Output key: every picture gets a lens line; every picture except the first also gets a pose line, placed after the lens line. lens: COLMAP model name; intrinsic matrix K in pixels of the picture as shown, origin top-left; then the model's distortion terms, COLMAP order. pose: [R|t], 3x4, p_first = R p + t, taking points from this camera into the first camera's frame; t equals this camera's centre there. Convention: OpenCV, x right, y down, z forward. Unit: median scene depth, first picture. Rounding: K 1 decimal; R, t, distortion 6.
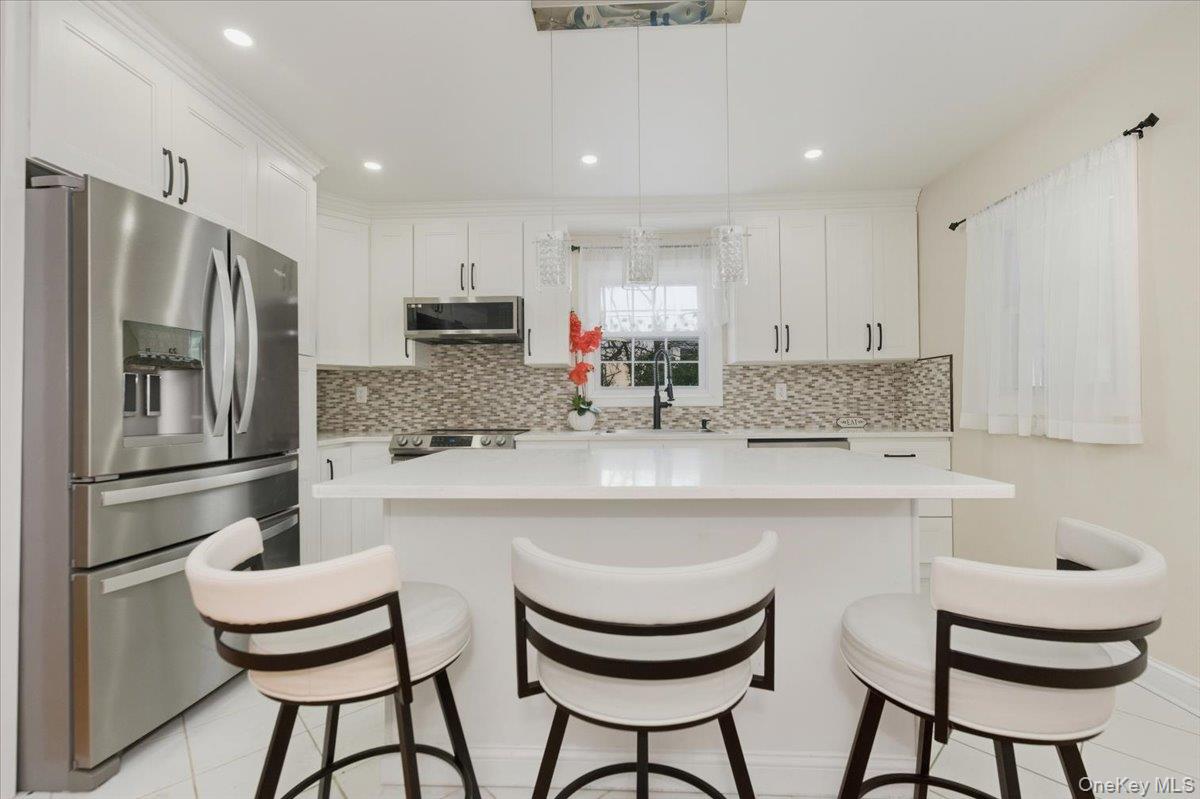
lens RADIAL K [[493.5, 0, 603.1], [0, 493.5, 401.7], [0, 0, 1]] dist [-0.001729, 0.002701]
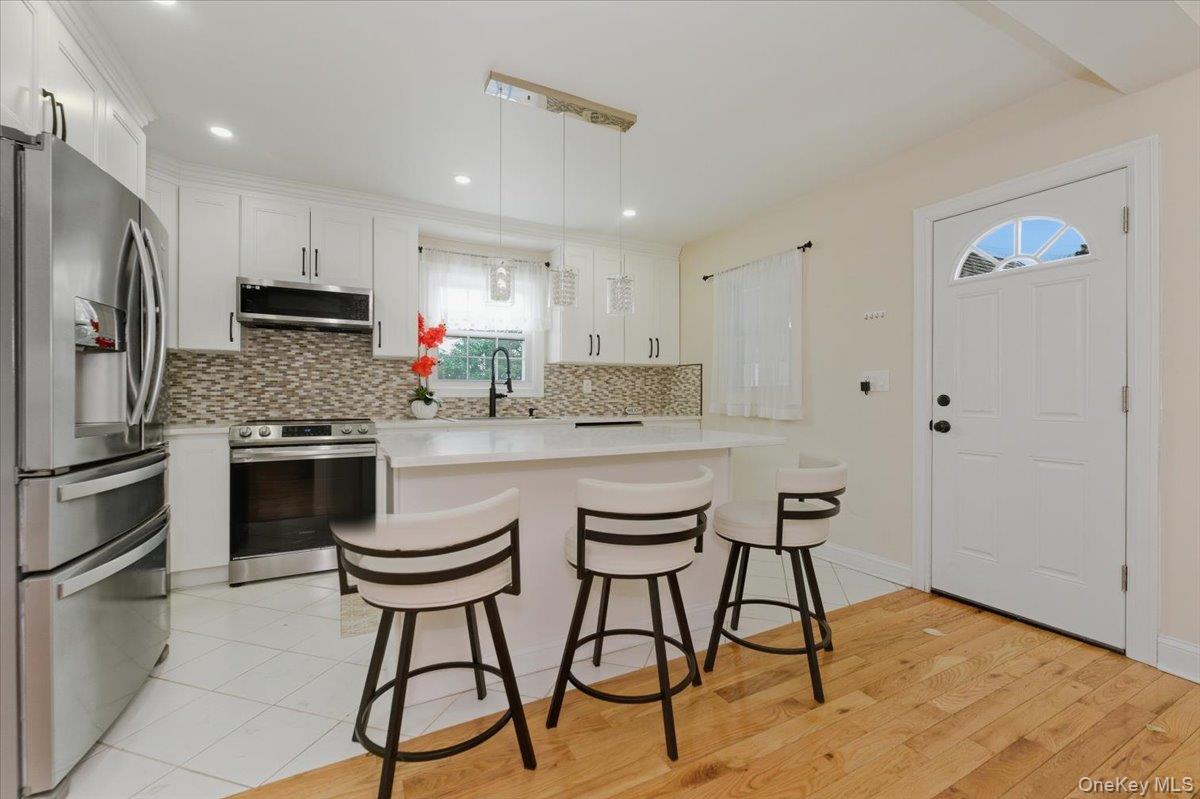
lens RADIAL K [[493.5, 0, 584.4], [0, 493.5, 396.8], [0, 0, 1]] dist [-0.001729, 0.002701]
pose [[0.876002, 0.008021, 0.482240, -0.258709], [-0.010925, 0.999935, 0.003213, 0.002427], [-0.482183, -0.008083, 0.876033, -0.108359]]
